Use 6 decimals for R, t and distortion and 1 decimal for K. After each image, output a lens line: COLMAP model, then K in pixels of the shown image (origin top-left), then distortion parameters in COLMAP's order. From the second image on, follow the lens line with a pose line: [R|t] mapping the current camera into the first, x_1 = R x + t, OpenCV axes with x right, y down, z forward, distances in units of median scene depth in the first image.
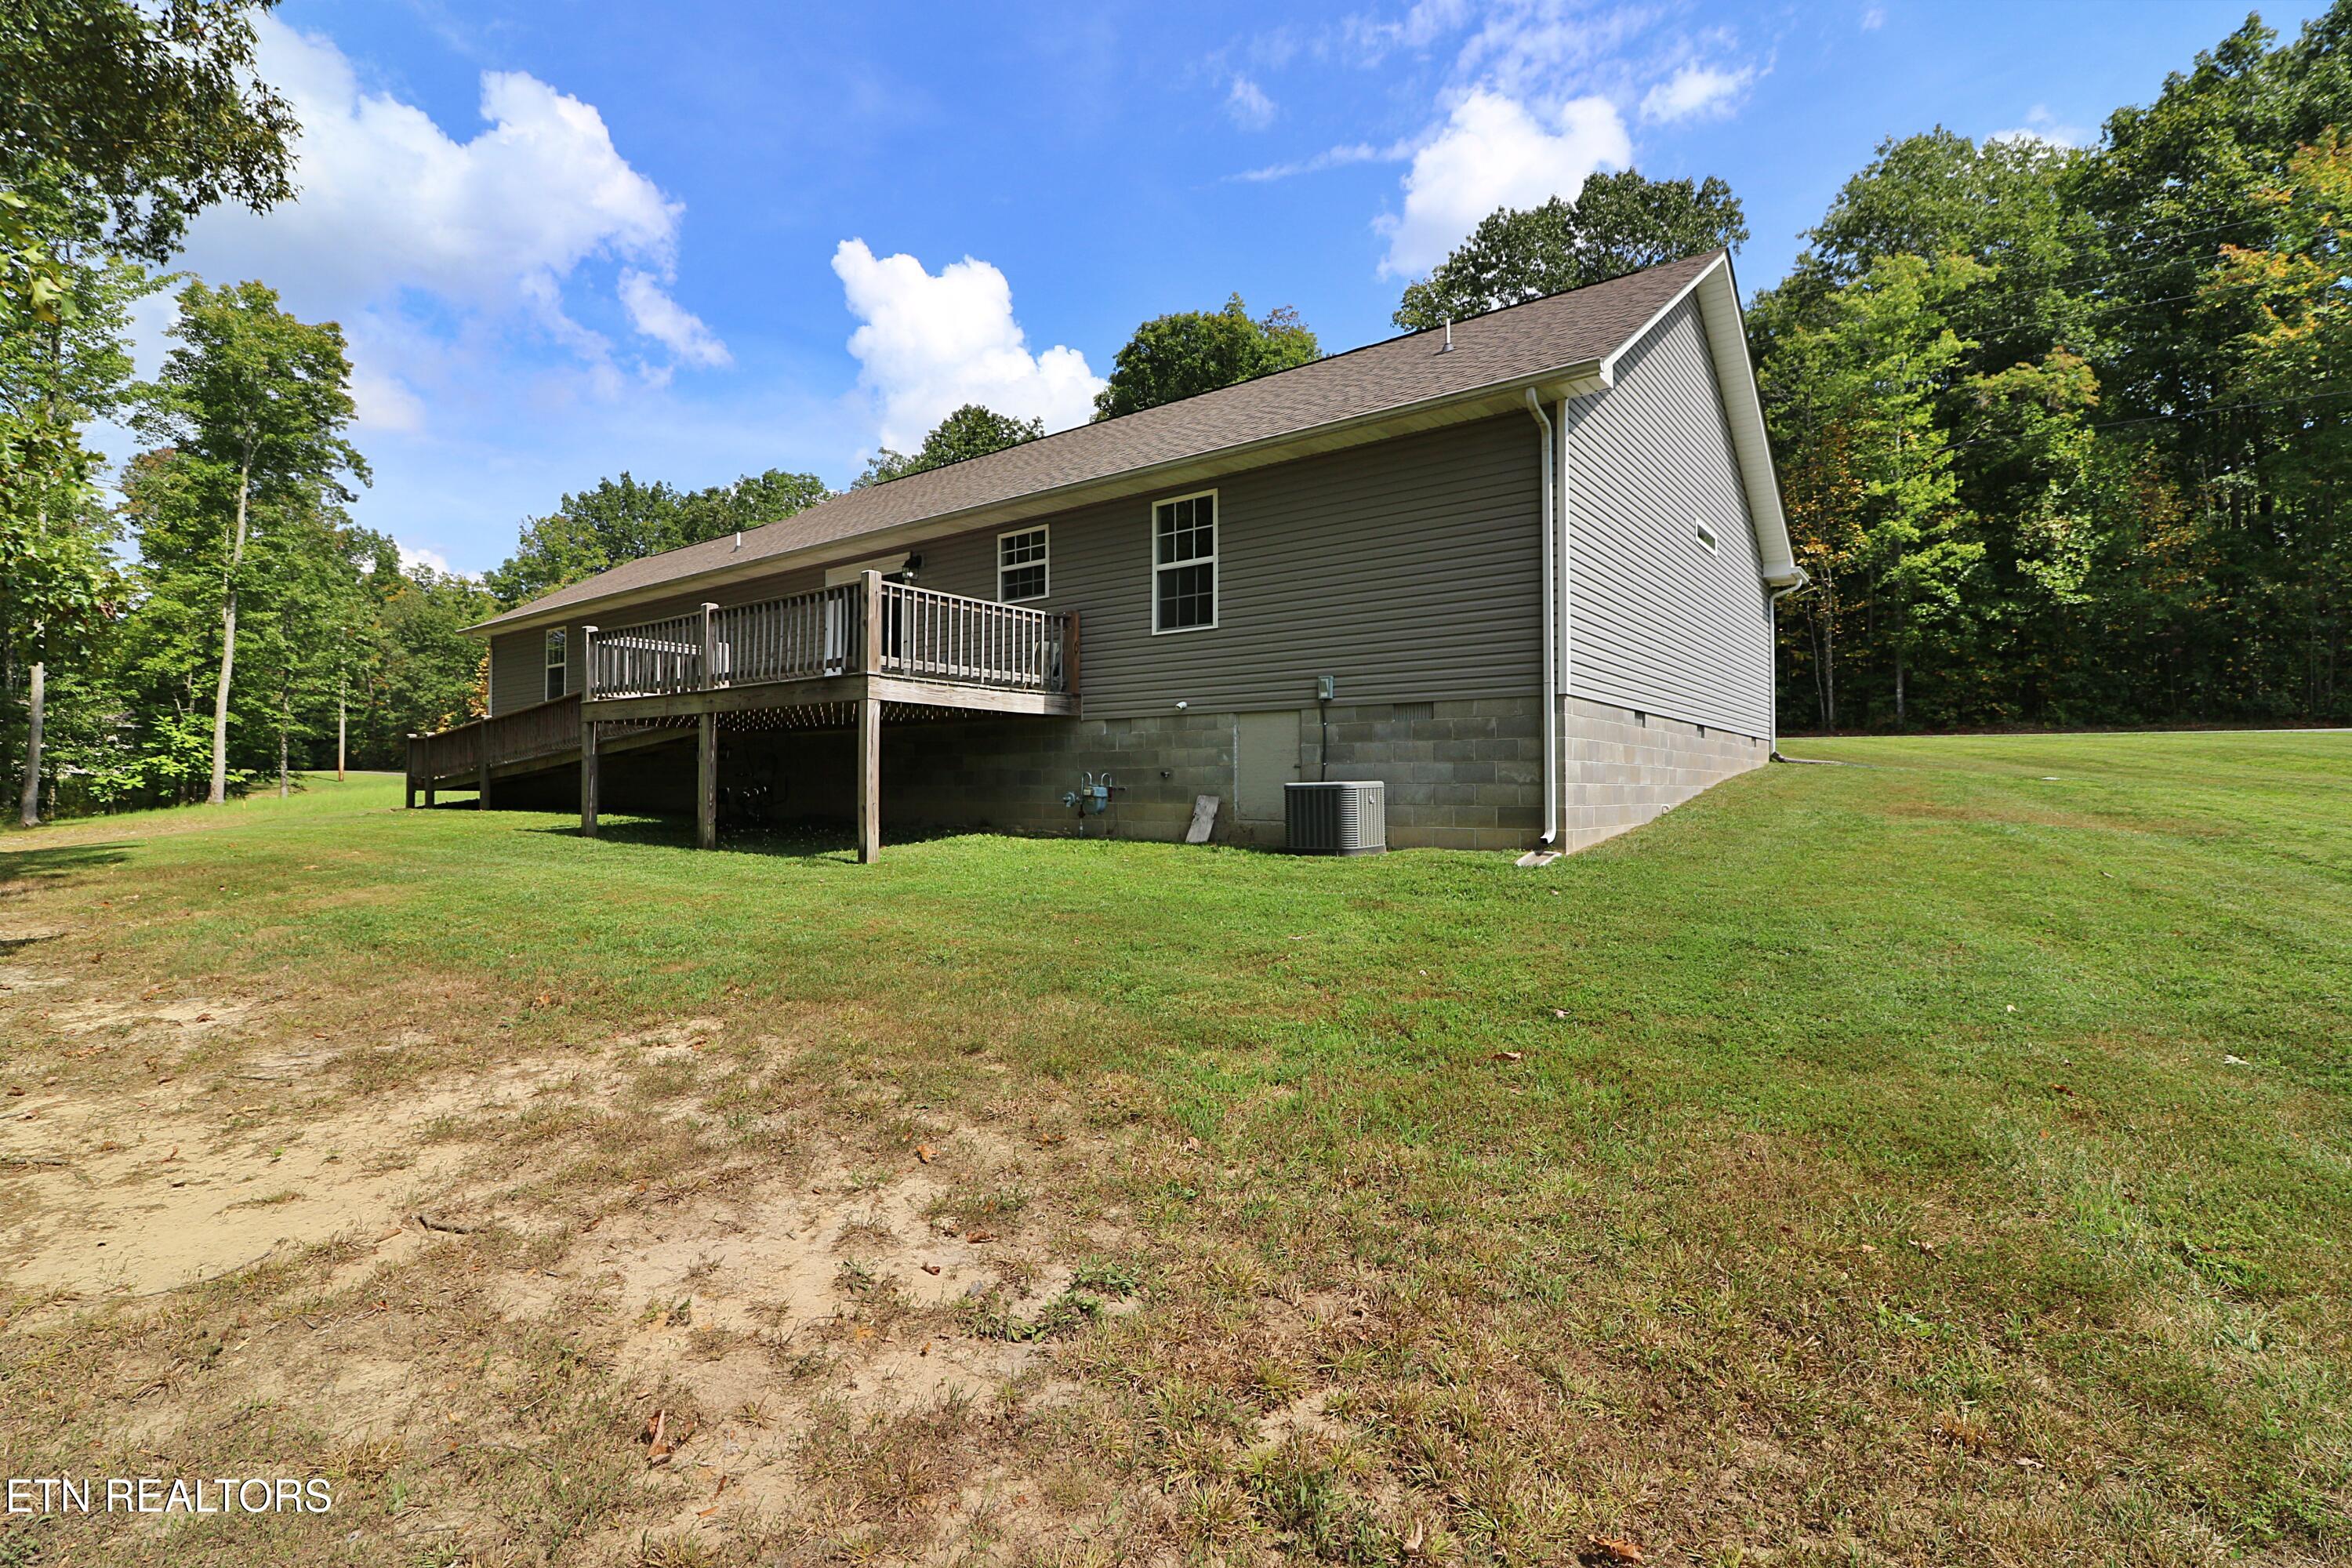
lens RADIAL K [[1070.6, 0, 1184.1], [0, 1070.6, 781.4], [0, 0, 1]] dist [-0.001212, -0.009937]
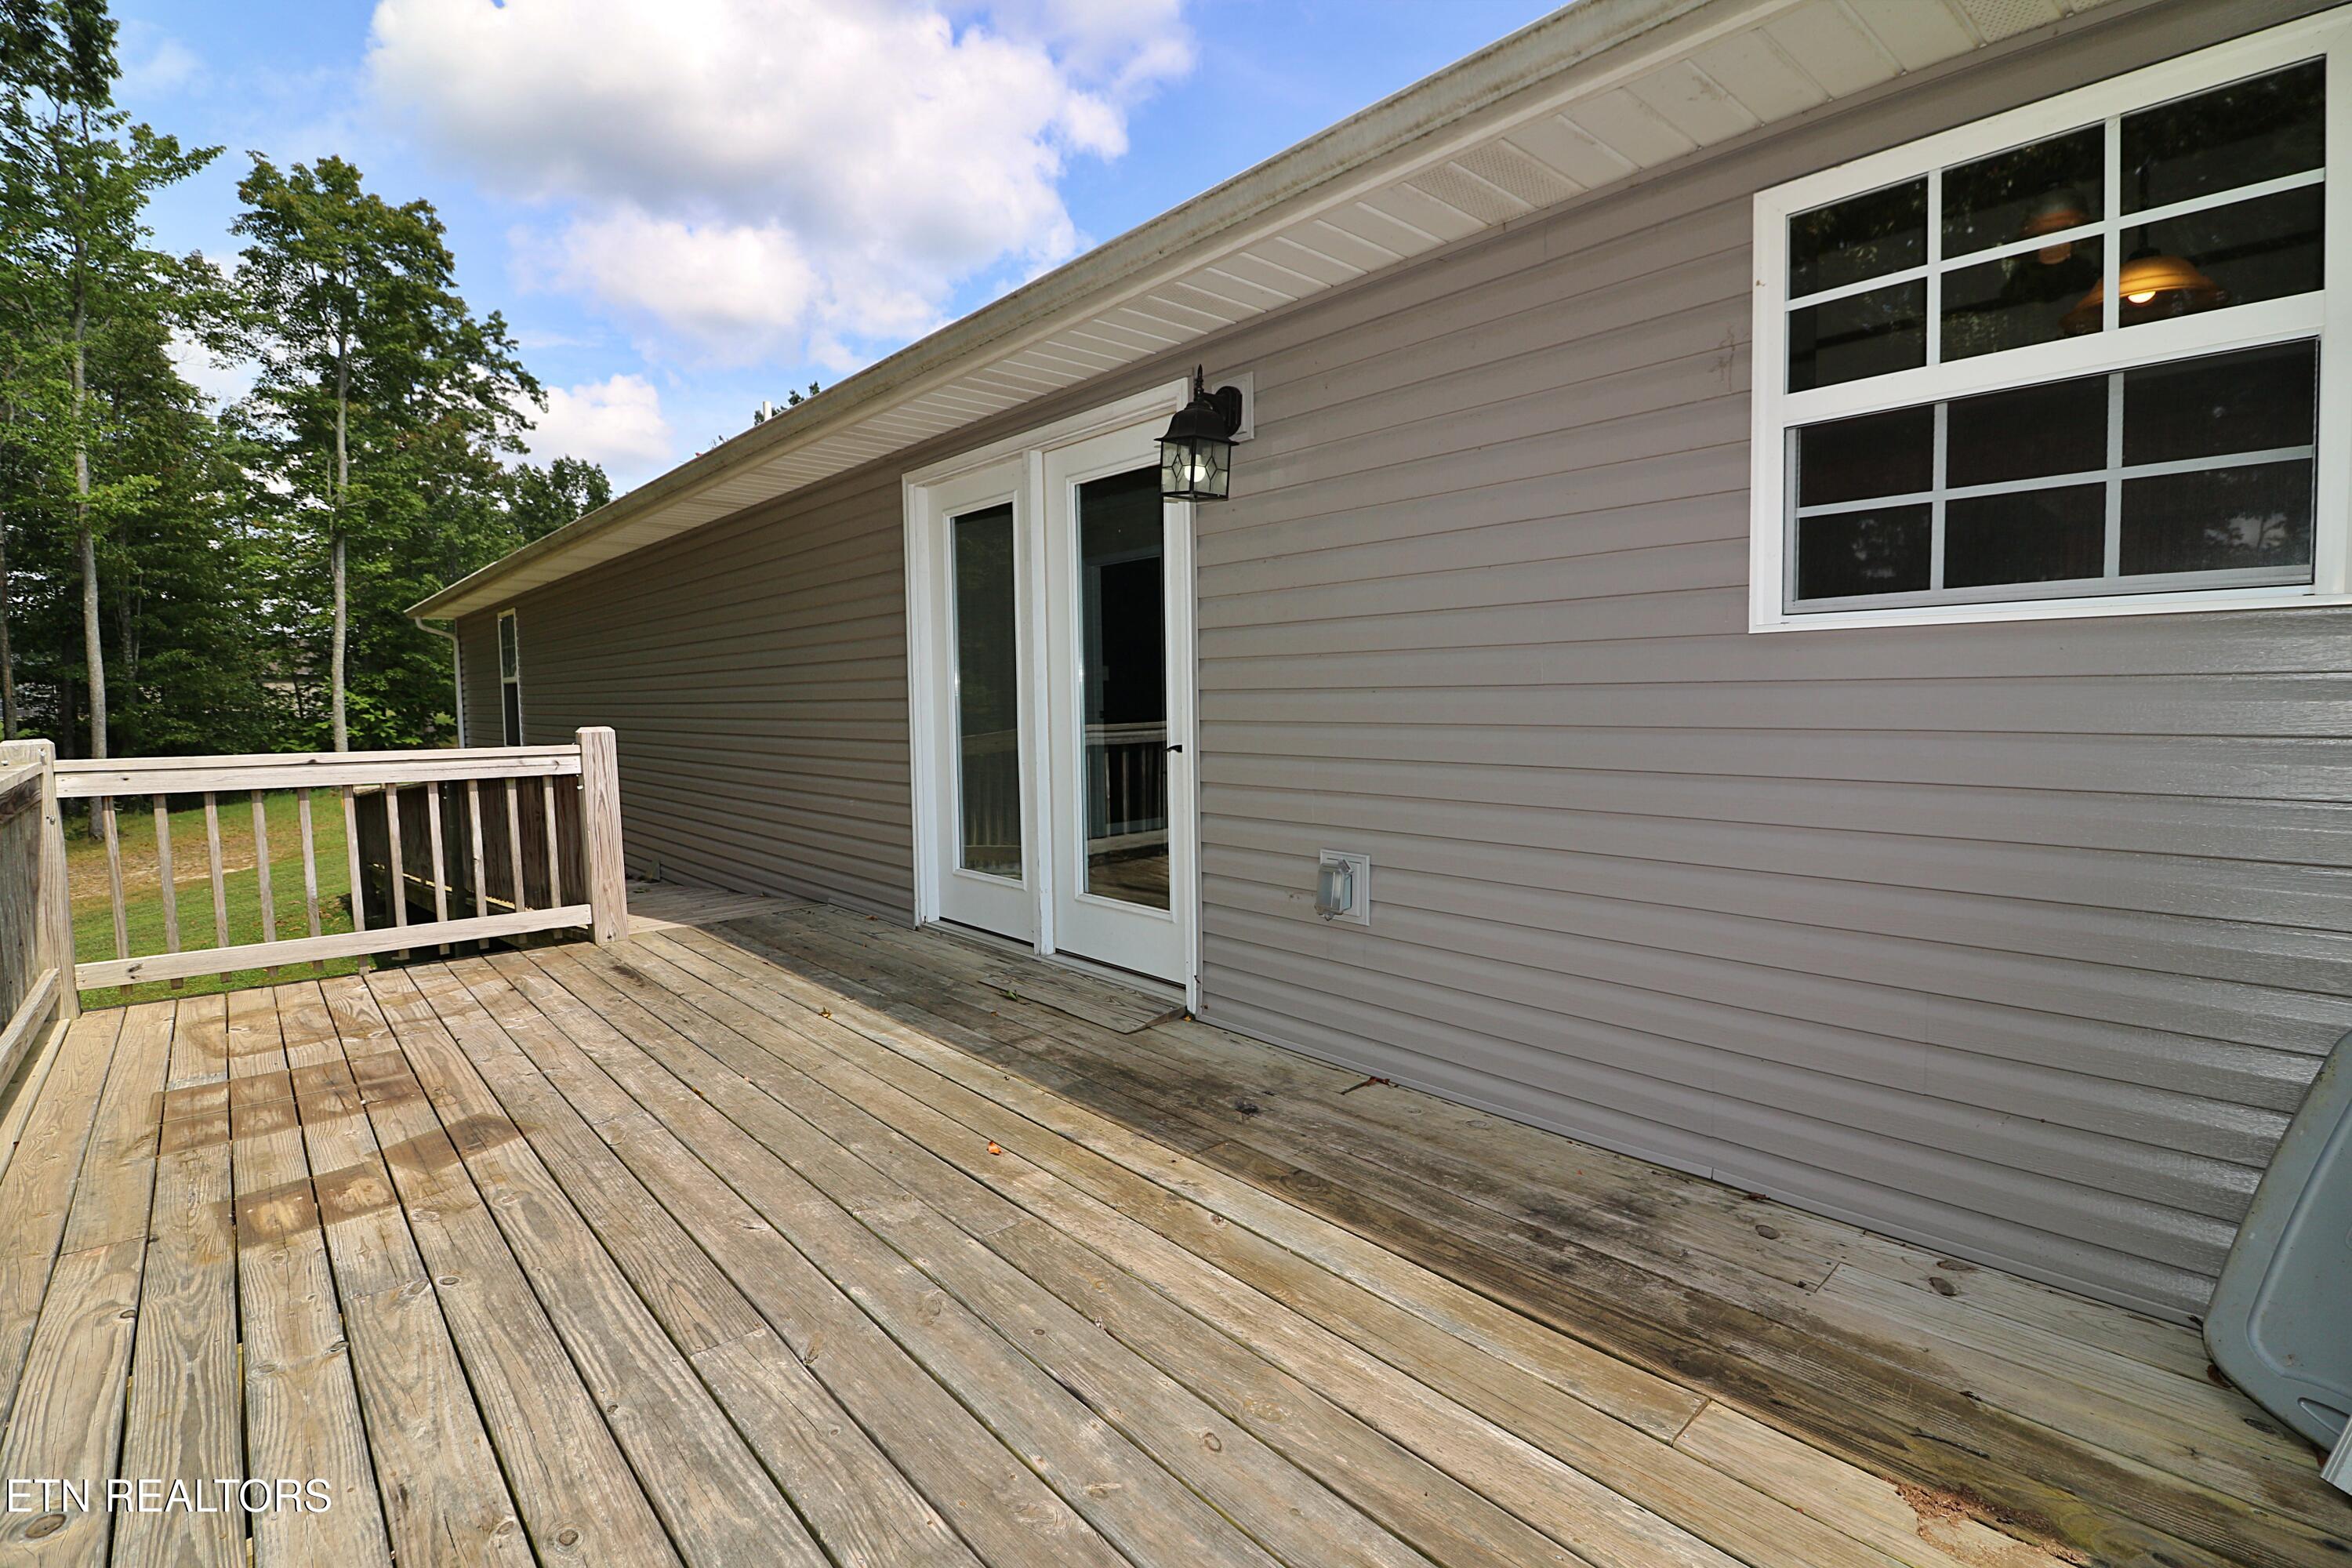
lens RADIAL K [[1073.8, 0, 1176.0], [0, 1073.8, 784.0], [0, 0, 1]] dist [0.000665, -0.015296]
pose [[0.981812, 0.001702, -0.189846, -0.075676], [0.016251, 0.995537, 0.092967, -0.052051], [0.189157, -0.094361, 0.977403, 0.268980]]
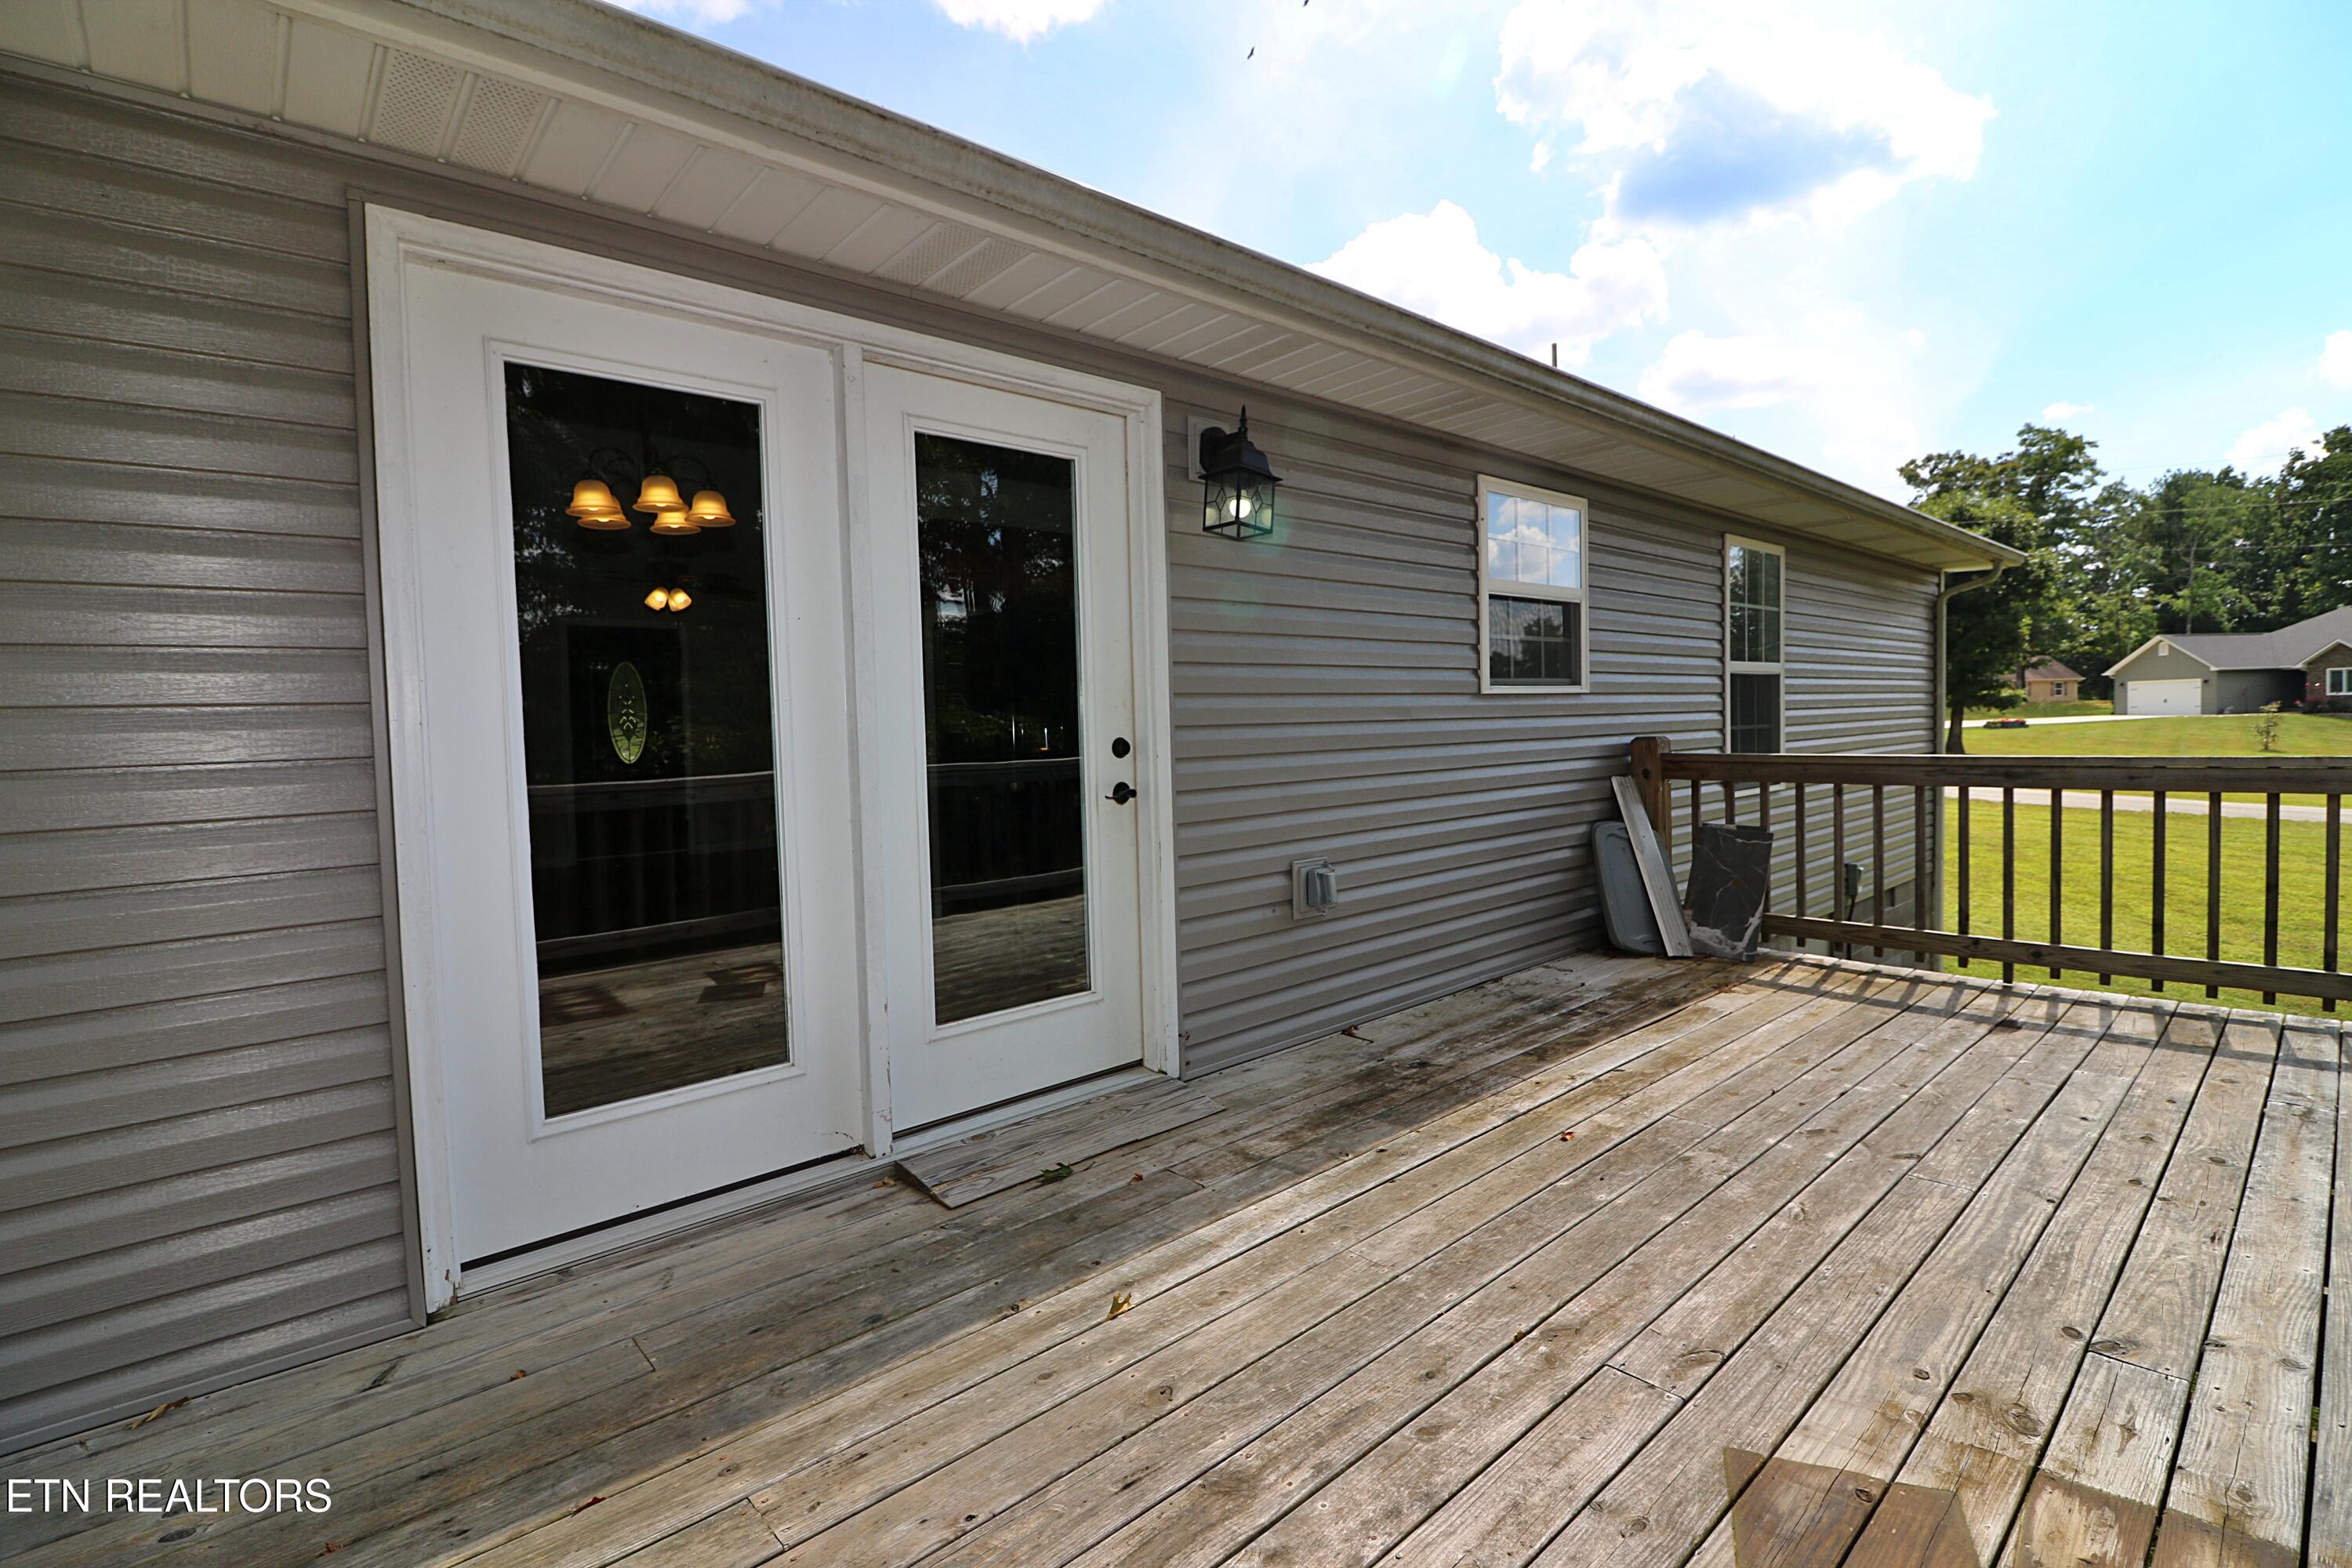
lens RADIAL K [[1070.6, 0, 1184.1], [0, 1070.6, 781.4], [0, 0, 1]] dist [-0.001212, -0.009937]
pose [[0.187582, -0.060742, 0.980369, -0.177624], [0.013815, 0.998150, 0.059201, -0.052198], [-0.982152, 0.002439, 0.188074, 0.344359]]
